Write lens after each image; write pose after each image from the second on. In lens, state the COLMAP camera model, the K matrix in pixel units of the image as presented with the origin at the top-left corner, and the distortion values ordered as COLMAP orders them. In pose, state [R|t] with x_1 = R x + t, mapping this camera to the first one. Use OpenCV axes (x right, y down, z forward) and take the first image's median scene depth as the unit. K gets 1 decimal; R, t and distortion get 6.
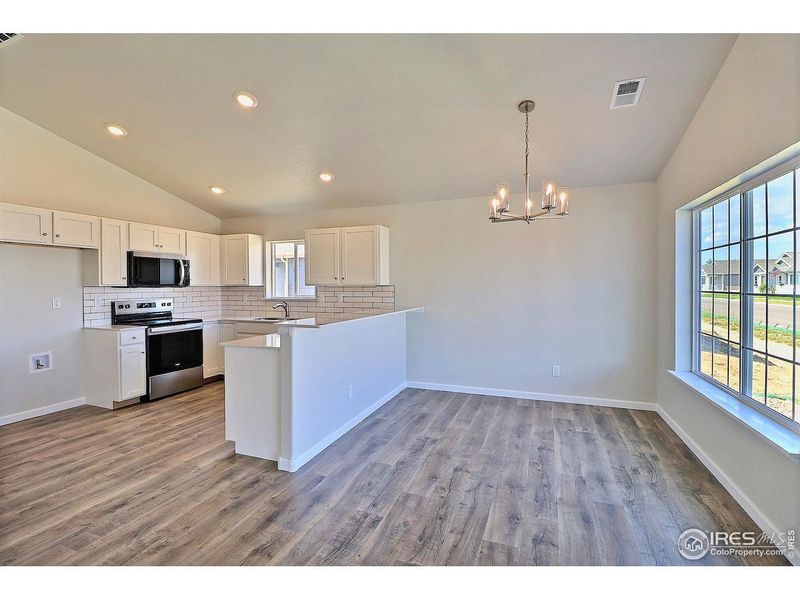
lens RADIAL K [[373.5, 0, 402.9], [0, 373.5, 290.0], [0, 0, 1]] dist [0.001221, -0.013289]
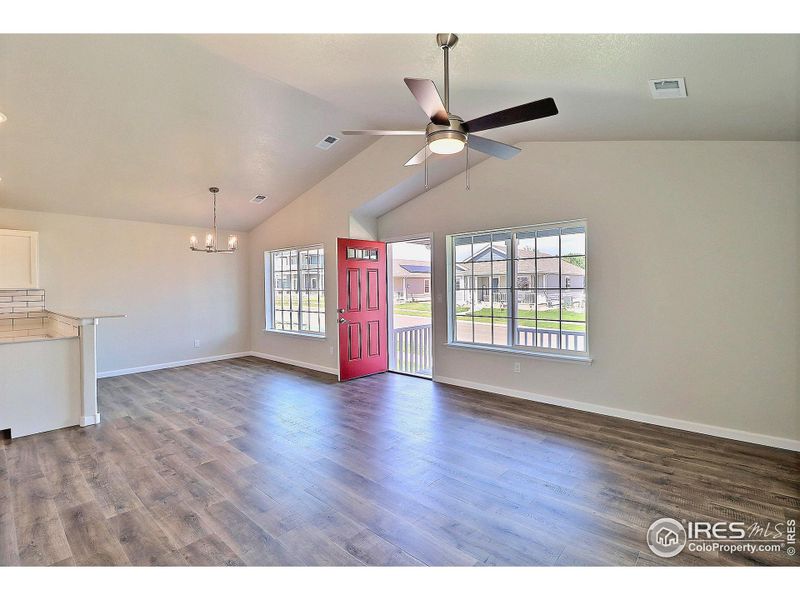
lens RADIAL K [[373.5, 0, 402.9], [0, 373.5, 290.0], [0, 0, 1]] dist [0.001221, -0.013289]
pose [[0.348013, -0.011142, 0.937423, -0.740713], [0.020246, 0.999785, 0.004367, 0.005850], [-0.937271, 0.017459, 0.348164, -0.343728]]
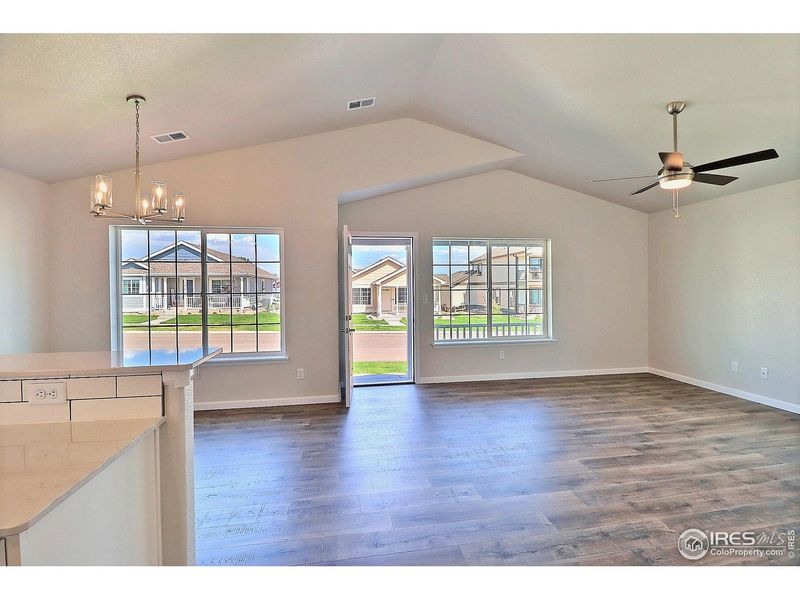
lens RADIAL K [[373.5, 0, 402.9], [0, 373.5, 290.0], [0, 0, 1]] dist [0.001221, -0.013289]
pose [[-0.504508, 0.000189, 0.863407, -0.572885], [0.019104, 0.999758, 0.010944, -0.004313], [-0.863195, 0.022016, -0.504390, 0.625694]]
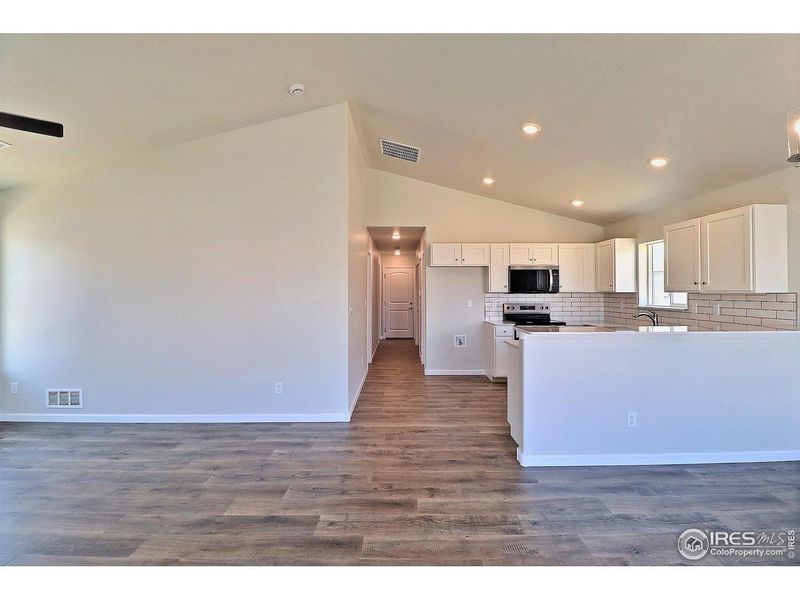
lens RADIAL K [[373.5, 0, 402.9], [0, 373.5, 290.0], [0, 0, 1]] dist [0.001221, -0.013289]
pose [[0.360522, -0.002293, -0.932748, 0.365041], [-0.011027, 0.999917, -0.006720, -0.006016], [0.932686, 0.012709, 0.360466, 0.174938]]
